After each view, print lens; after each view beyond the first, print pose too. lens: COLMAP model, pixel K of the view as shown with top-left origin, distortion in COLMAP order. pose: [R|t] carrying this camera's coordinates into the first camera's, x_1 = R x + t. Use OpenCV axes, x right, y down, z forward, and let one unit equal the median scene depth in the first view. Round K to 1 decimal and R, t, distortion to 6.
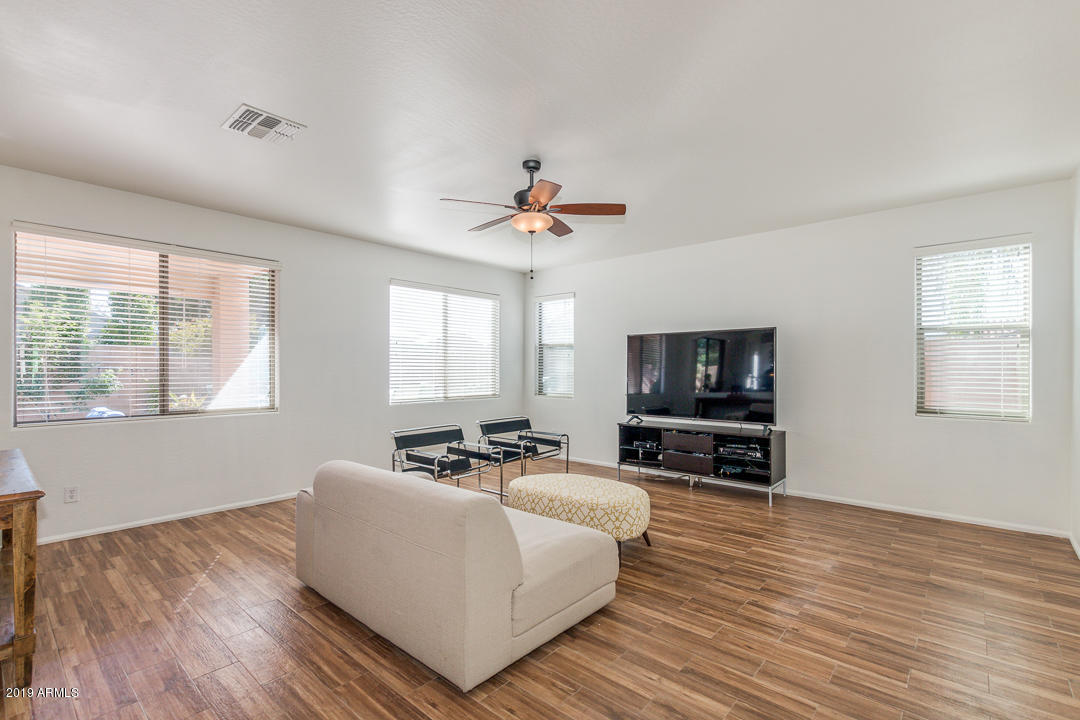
lens RADIAL K [[495.6, 0, 538.2], [0, 495.6, 371.4], [0, 0, 1]] dist [-0.000631, -0.000201]
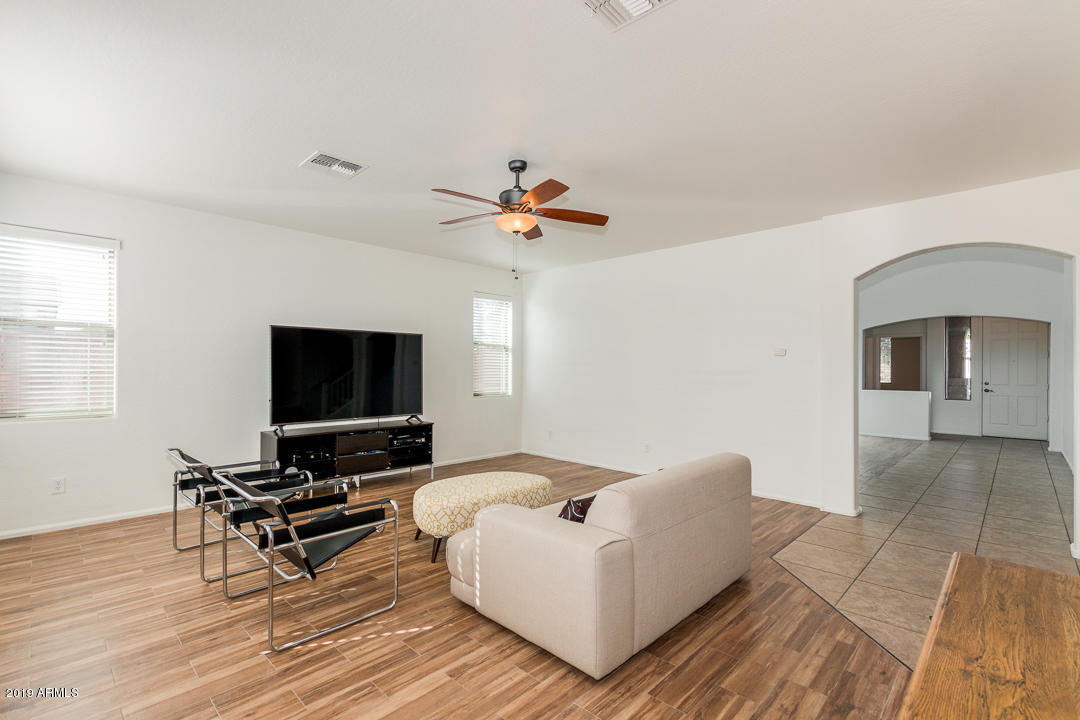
lens RADIAL K [[495.6, 0, 538.2], [0, 495.6, 371.4], [0, 0, 1]] dist [-0.000631, -0.000201]
pose [[0.037157, -0.006715, 0.999287, -0.700907], [0.000848, 0.999977, 0.006688, -0.005115], [-0.999309, 0.000599, 0.037162, 0.638874]]
